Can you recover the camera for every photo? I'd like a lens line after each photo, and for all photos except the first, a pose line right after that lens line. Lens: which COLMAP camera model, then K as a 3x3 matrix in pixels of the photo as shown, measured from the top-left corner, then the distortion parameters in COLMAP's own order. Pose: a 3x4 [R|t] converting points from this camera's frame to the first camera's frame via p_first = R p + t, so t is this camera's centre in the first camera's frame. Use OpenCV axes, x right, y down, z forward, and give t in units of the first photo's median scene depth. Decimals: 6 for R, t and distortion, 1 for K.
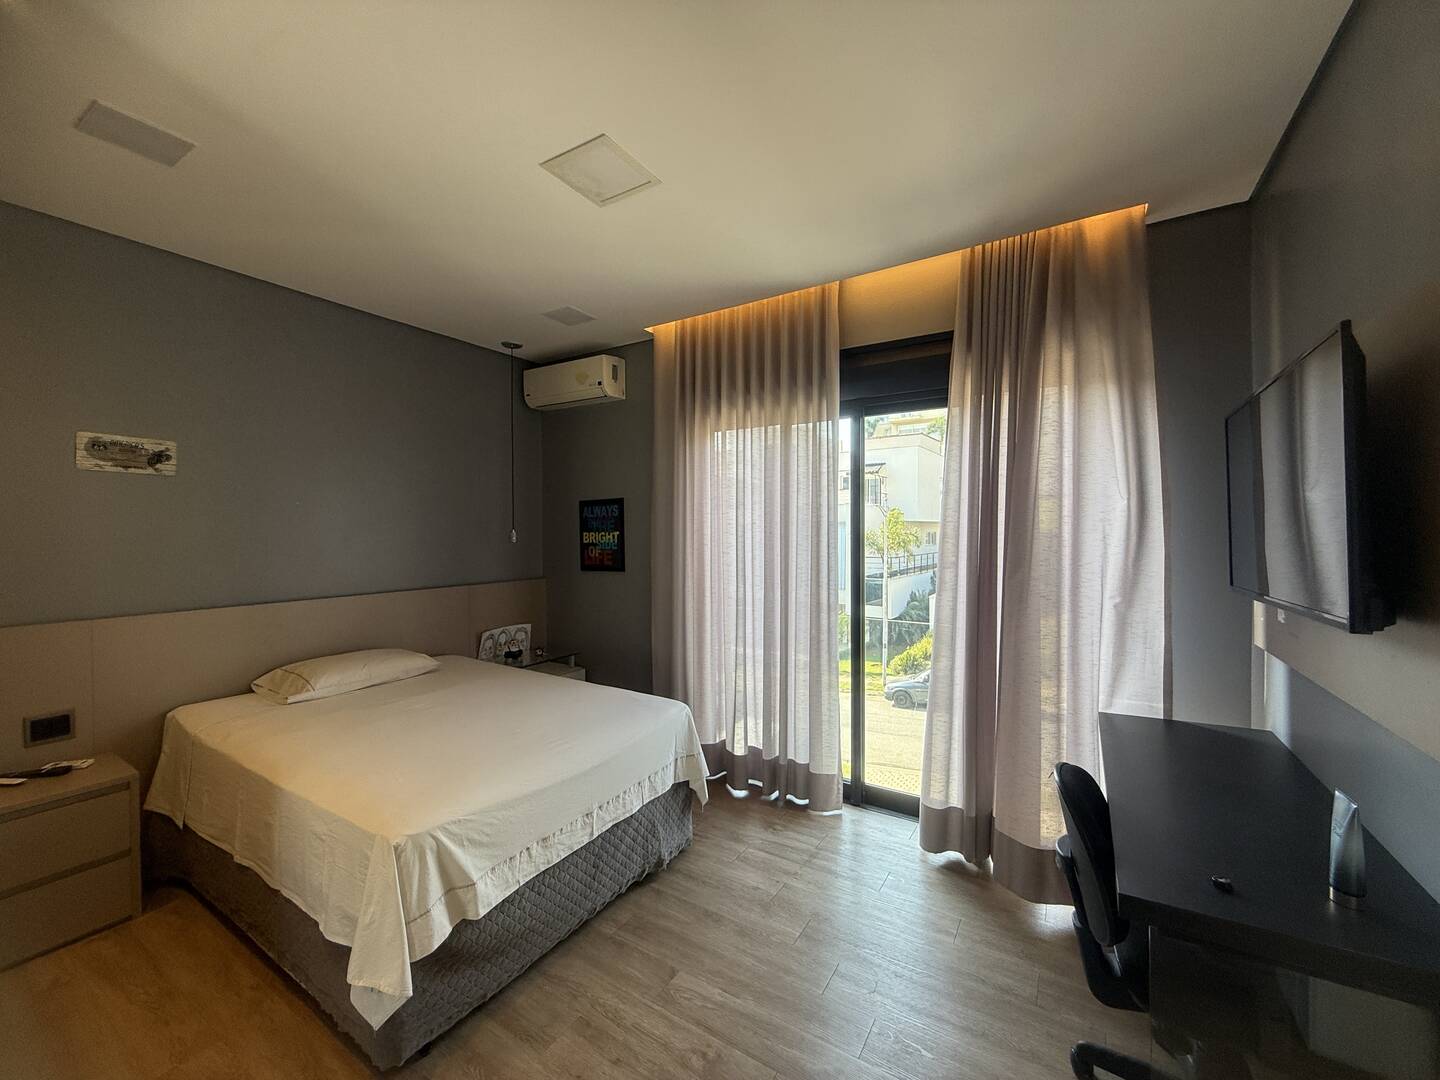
lens RADIAL K [[578.2, 0, 714.1], [0, 578.2, 540.2], [0, 0, 1]] dist [0.001714, 0.000181]
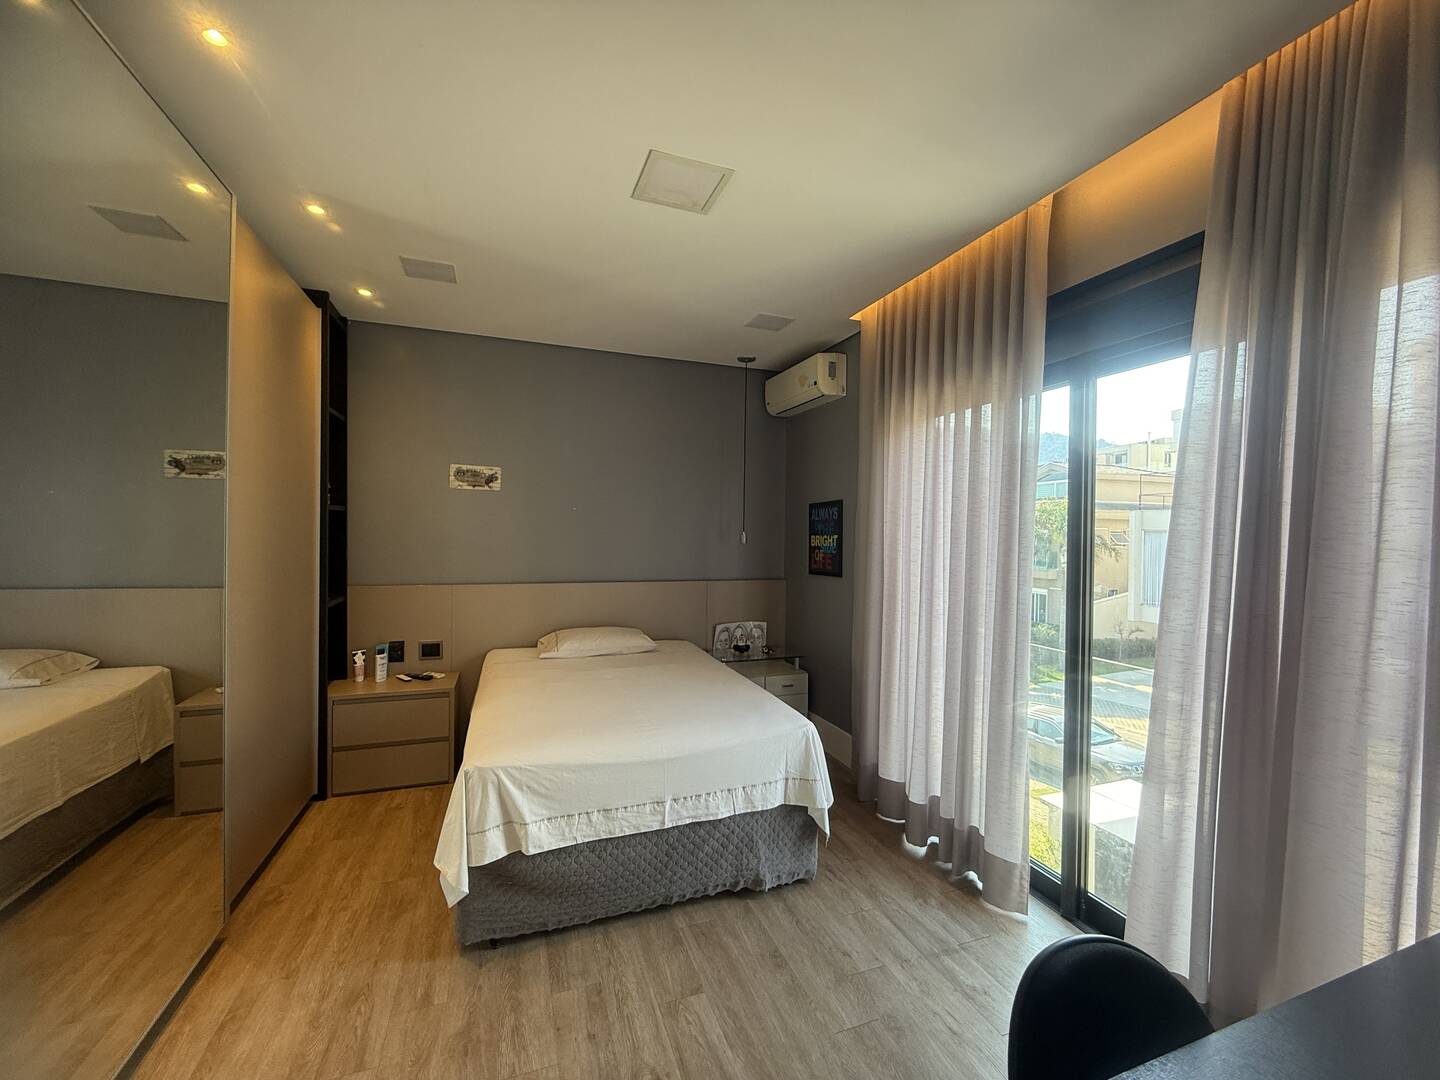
lens RADIAL K [[578.2, 0, 714.1], [0, 578.2, 540.2], [0, 0, 1]] dist [0.001714, 0.000181]
pose [[0.791750, 0.021093, -0.610481, 0.398592], [-0.026956, 0.999637, -0.000421, -0.000734], [0.610250, 0.016789, 0.792031, 0.185281]]
